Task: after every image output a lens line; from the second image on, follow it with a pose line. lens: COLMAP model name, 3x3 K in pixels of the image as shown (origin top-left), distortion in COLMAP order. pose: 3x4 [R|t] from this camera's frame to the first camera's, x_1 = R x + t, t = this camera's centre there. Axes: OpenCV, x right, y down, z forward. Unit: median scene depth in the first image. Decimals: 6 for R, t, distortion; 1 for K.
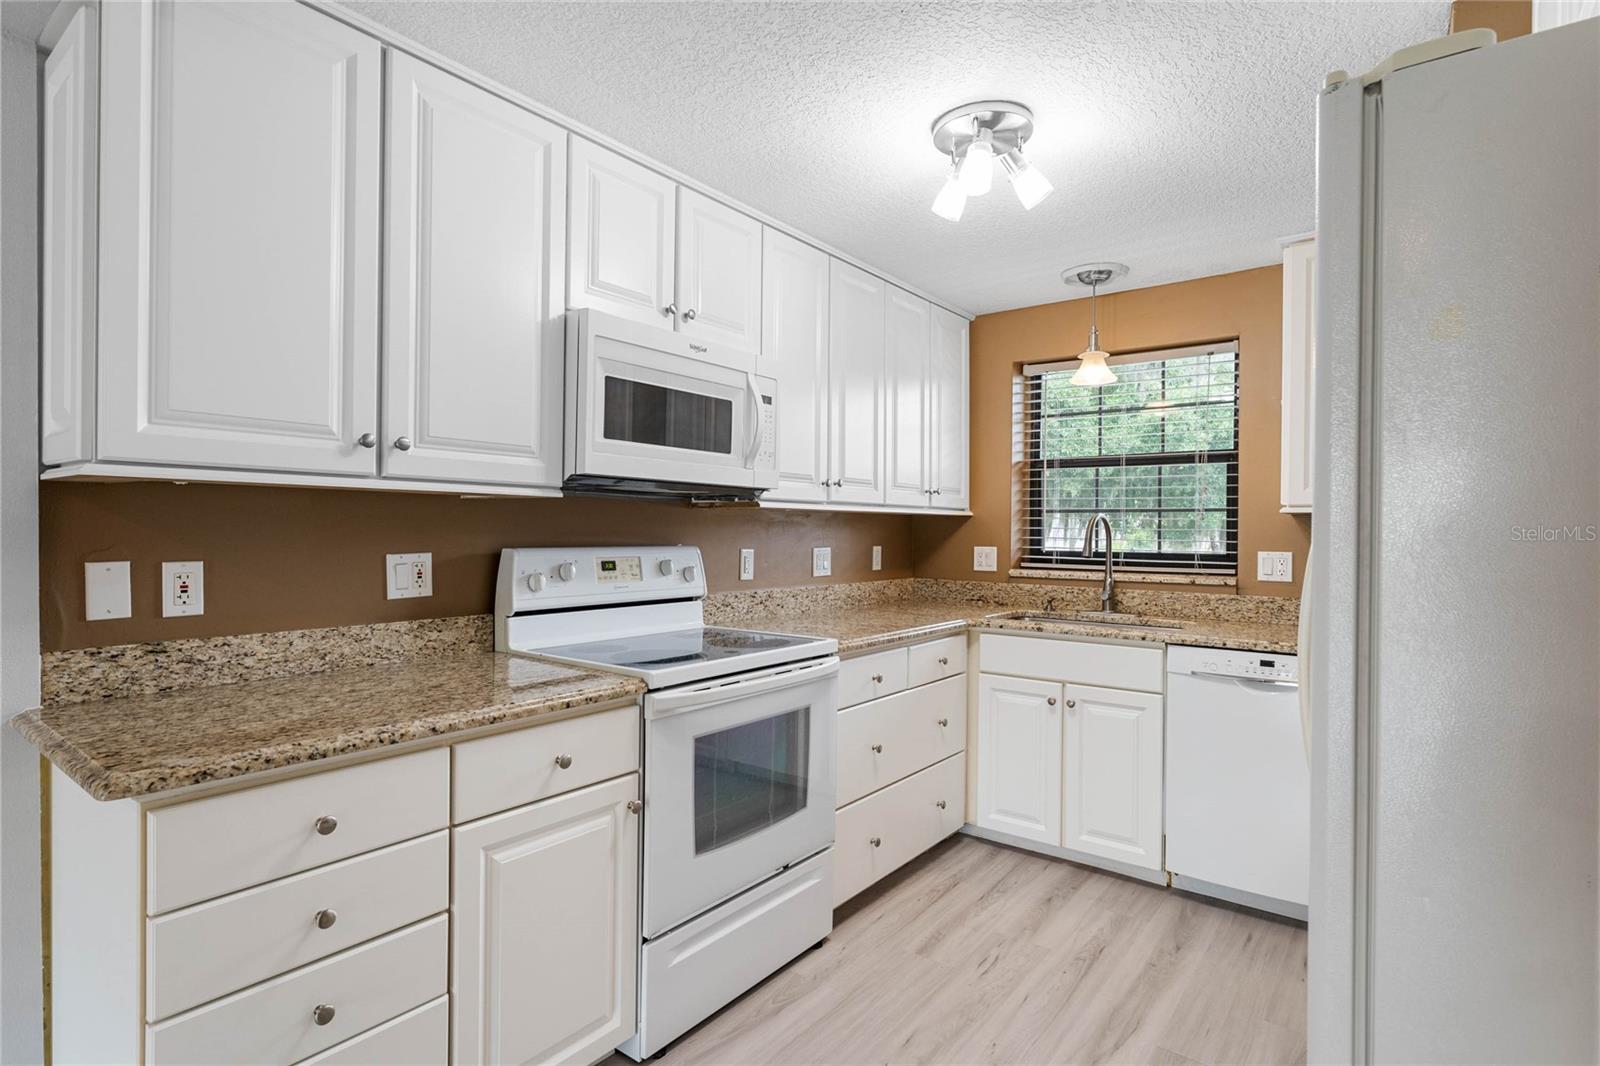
lens RADIAL K [[809.7, 0, 792.8], [0, 809.7, 531.6], [0, 0, 1]] dist [0.000296, -0.000268]
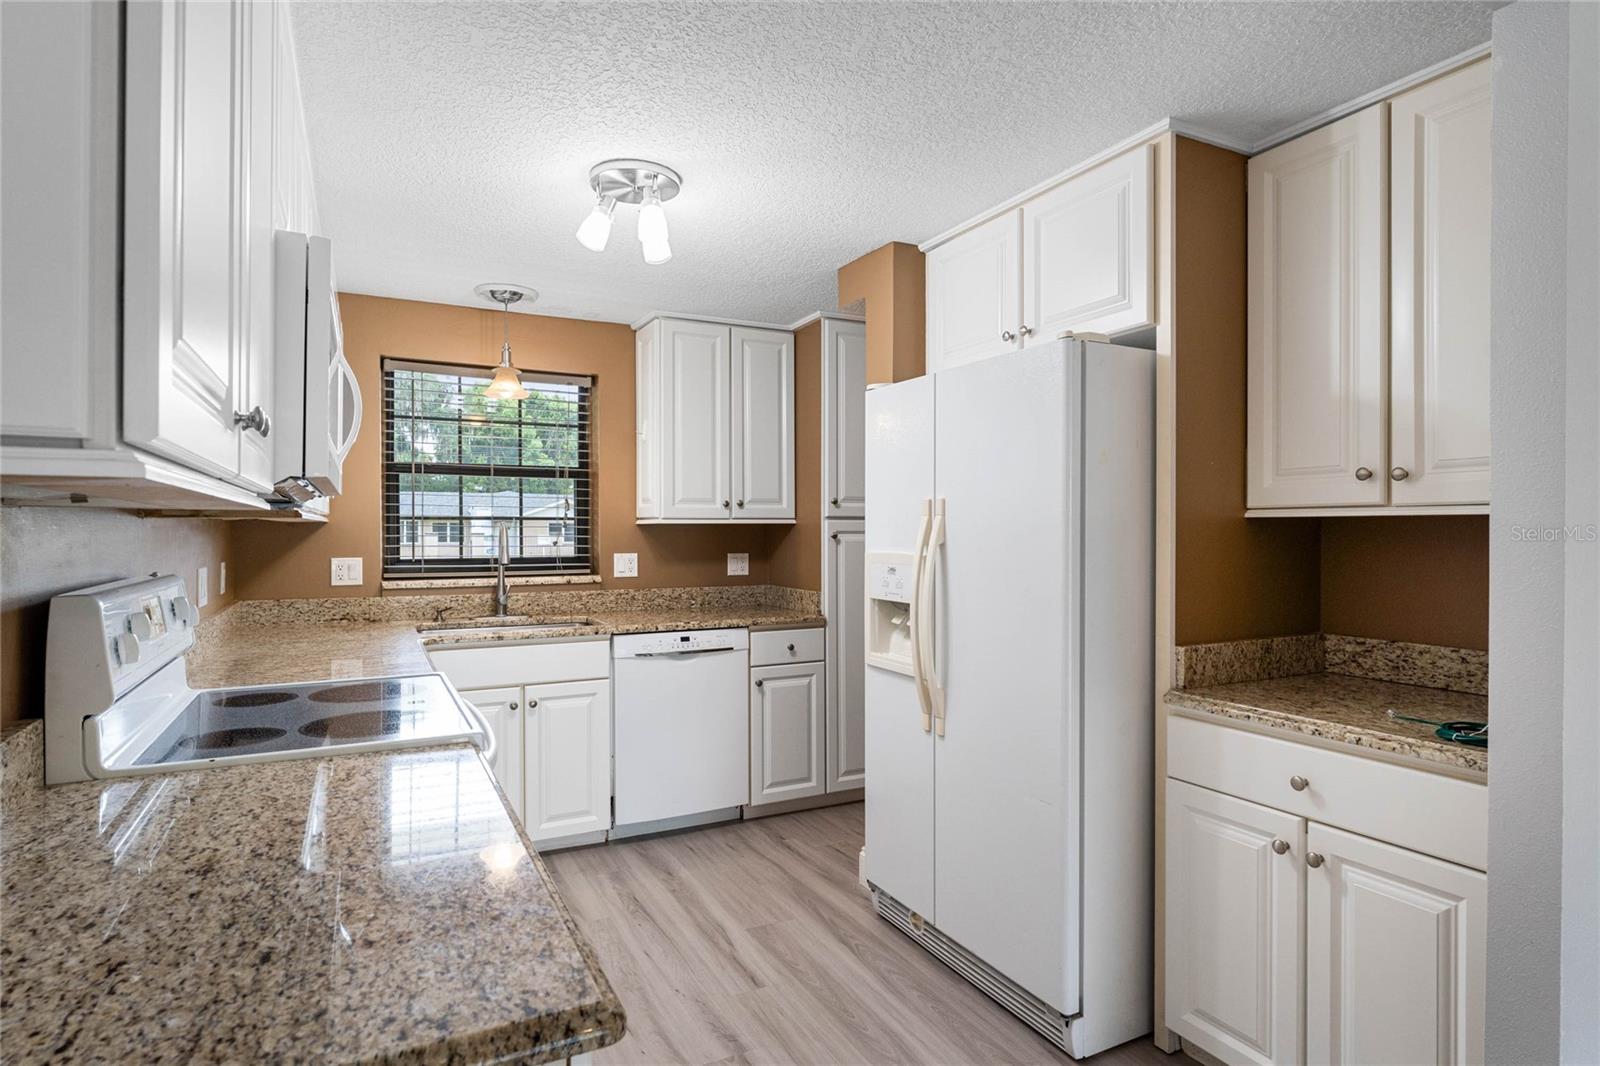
lens RADIAL K [[842.3, 0, 795.3], [0, 842.3, 531.4], [0, 0, 1]] dist [-0.001249, -0.000917]
pose [[0.419916, -0.009865, 0.907509, -0.497916], [0.005106, 0.999951, 0.008507, -0.019613], [-0.907549, 0.001062, 0.419945, 0.223512]]
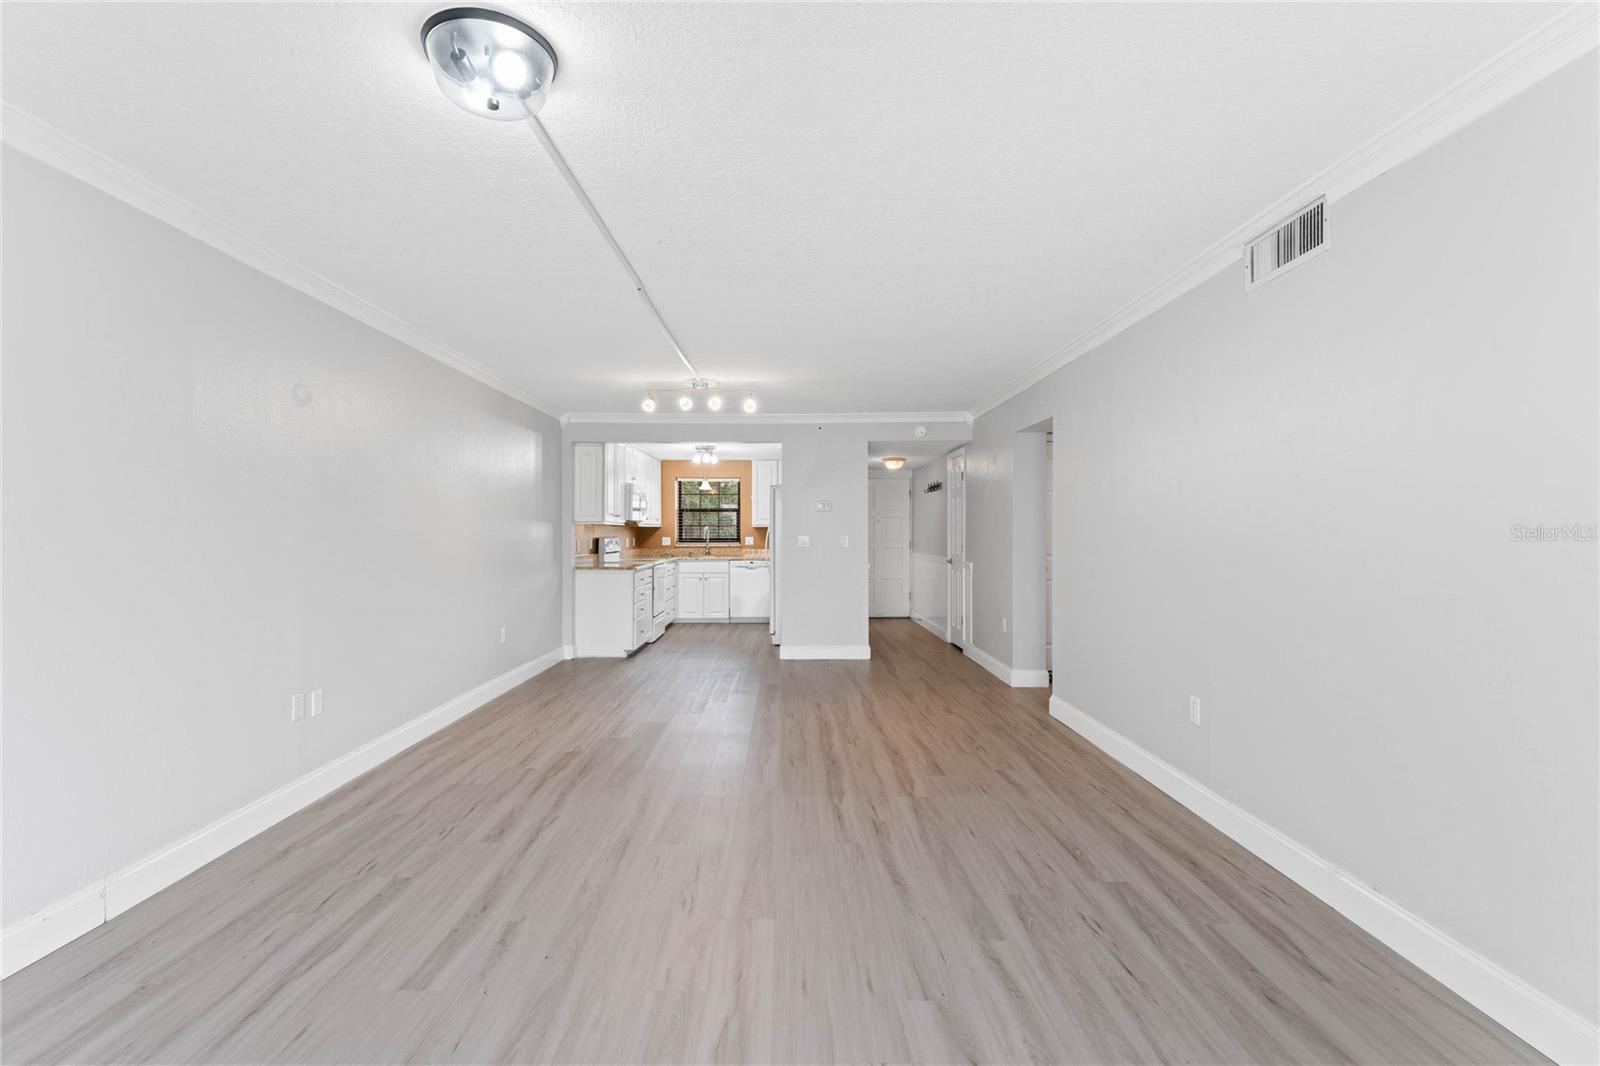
lens RADIAL K [[735.9, 0, 791.6], [0, 735.9, 532.8], [0, 0, 1]] dist [-0.003160, -0.000419]
pose [[0.785451, -0.010304, 0.618838, -1.402431], [0.009438, 0.999945, 0.004670, -0.008122], [-0.618852, 0.002173, 0.785505, -1.851602]]
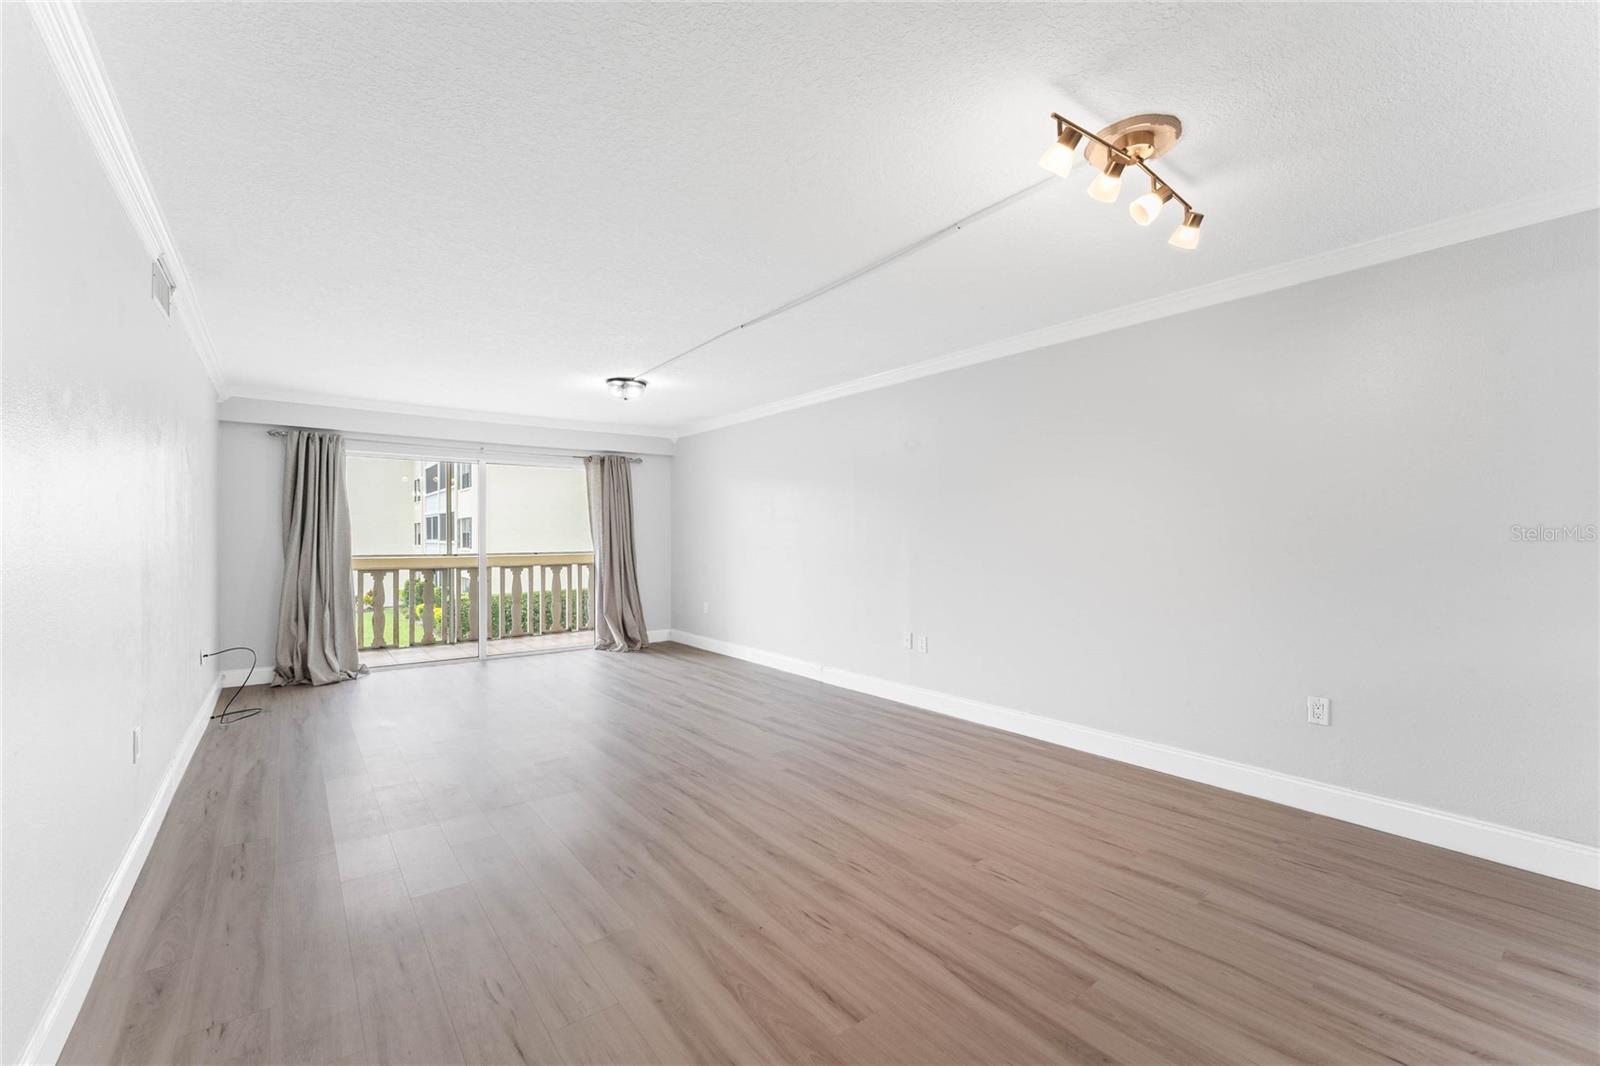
lens RADIAL K [[662.7, 0, 788.7], [0, 662.7, 535.8], [0, 0, 1]] dist [-0.001482, -0.000092]
pose [[-0.261212, -0.009341, -0.965236, 0.307577], [-0.002090, 0.999956, -0.009111, 0.016032], [0.965279, -0.000363, -0.261220, -0.389829]]
